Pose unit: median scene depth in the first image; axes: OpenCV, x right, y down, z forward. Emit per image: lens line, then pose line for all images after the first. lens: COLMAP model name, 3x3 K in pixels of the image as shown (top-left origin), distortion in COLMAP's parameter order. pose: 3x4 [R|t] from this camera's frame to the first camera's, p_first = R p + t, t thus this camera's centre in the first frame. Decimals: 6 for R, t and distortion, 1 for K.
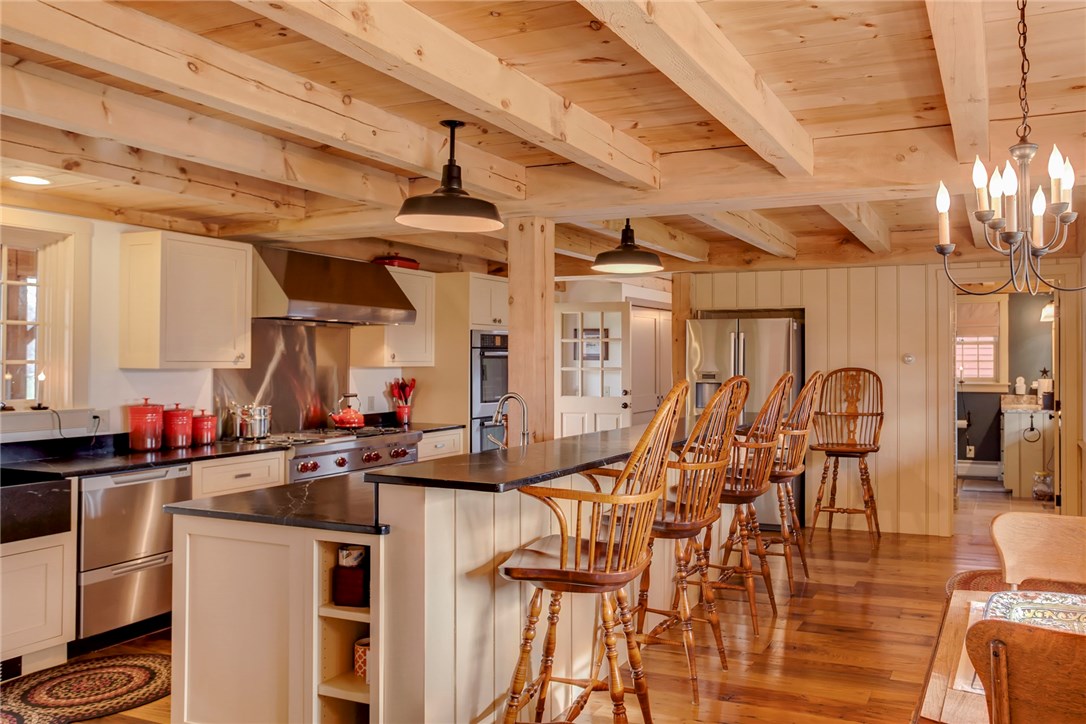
lens RADIAL K [[819.0, 0, 543.0], [0, 819.0, 362.0], [0, 0, 1]] dist [0.001108, 0.005133]
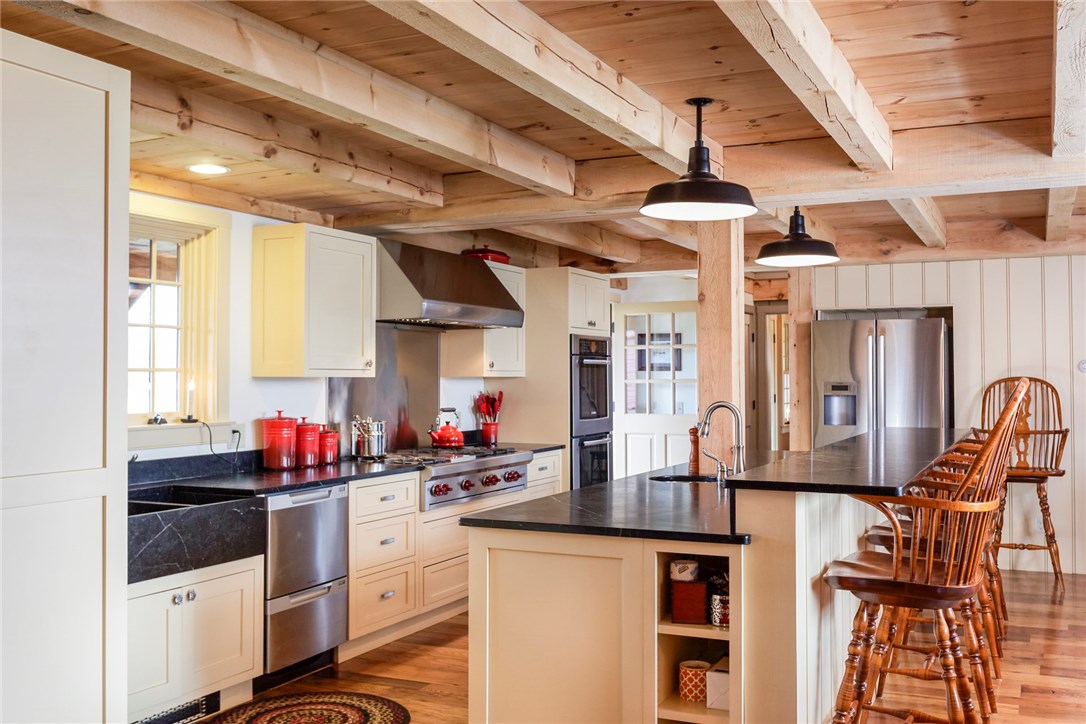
lens RADIAL K [[981.8, 0, 543.0], [0, 981.8, 362.0], [0, 0, 1]] dist [-0.007869, 0.001200]
pose [[0.999313, -0.004407, -0.036811, -0.146025], [0.003935, 0.999909, -0.012886, 0.005700], [0.036864, 0.012732, 0.999239, -0.050075]]
